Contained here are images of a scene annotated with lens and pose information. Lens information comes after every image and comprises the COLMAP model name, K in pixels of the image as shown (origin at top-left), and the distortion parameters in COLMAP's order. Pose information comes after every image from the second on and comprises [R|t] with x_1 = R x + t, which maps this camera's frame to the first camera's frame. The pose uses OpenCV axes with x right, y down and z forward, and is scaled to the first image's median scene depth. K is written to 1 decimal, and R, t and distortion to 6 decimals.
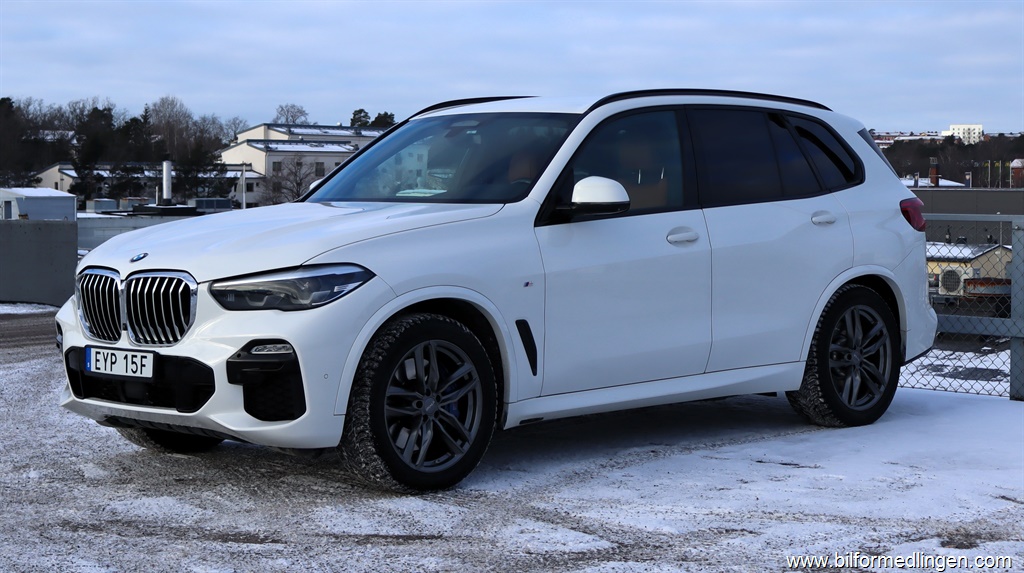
lens RADIAL K [[1984.1, 0, 512.0], [0, 1984.1, 286.5], [0, 0, 1]] dist [0.046758, 0.167797]
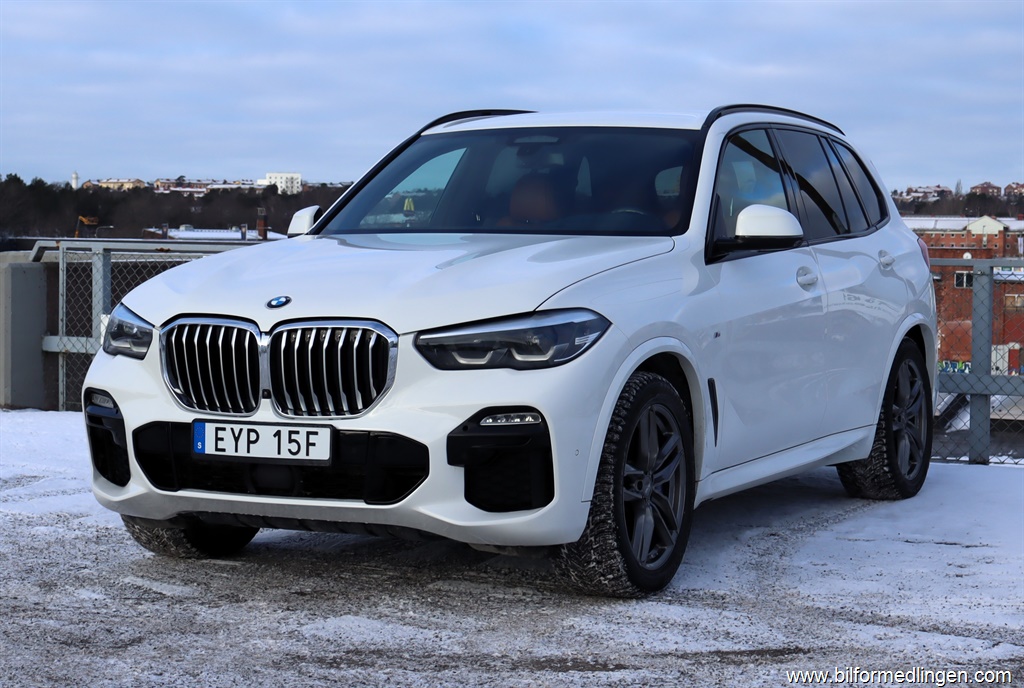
lens RADIAL K [[2202.5, 0, 512.0], [0, 2202.5, 344.0], [0, 0, 1]] dist [-0.025292, -0.096279]
pose [[0.944048, -0.007293, 0.329727, -0.382781], [0.008213, 0.999965, -0.001399, 0.003214], [-0.329706, 0.004029, 0.944075, 0.177688]]
